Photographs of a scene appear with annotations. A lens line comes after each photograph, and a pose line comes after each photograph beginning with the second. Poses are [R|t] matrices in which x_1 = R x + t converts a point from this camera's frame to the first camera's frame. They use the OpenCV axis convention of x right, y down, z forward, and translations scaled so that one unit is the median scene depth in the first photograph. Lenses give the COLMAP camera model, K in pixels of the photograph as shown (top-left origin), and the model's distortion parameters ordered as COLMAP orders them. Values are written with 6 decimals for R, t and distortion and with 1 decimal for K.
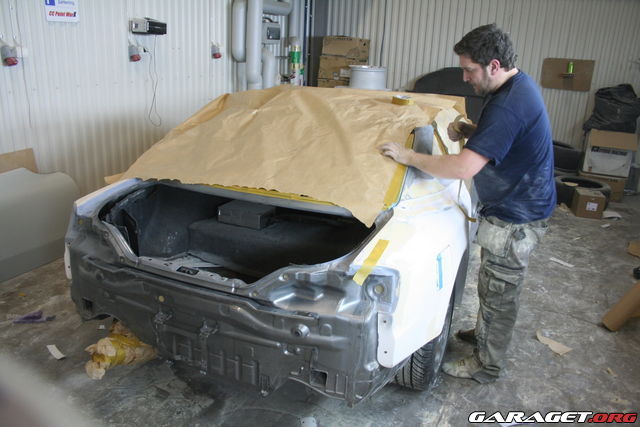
lens RADIAL K [[530.7, 0, 320.0], [0, 530.7, 213.5], [0, 0, 1]] dist [-0.123648, 0.066952]
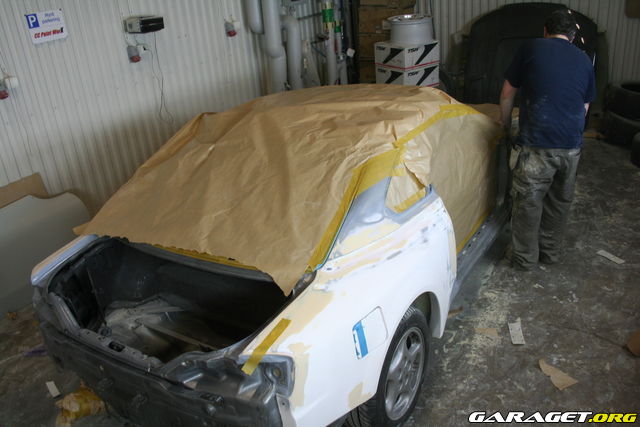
lens RADIAL K [[591.9, 0, 320.0], [0, 591.9, 213.5], [0, 0, 1]] dist [-0.089874, 0.016398]
pose [[0.978396, -0.051661, -0.200182, 0.292459], [0.075688, 0.990560, 0.114293, -0.189434], [0.192388, -0.126975, 0.973069, -0.028244]]
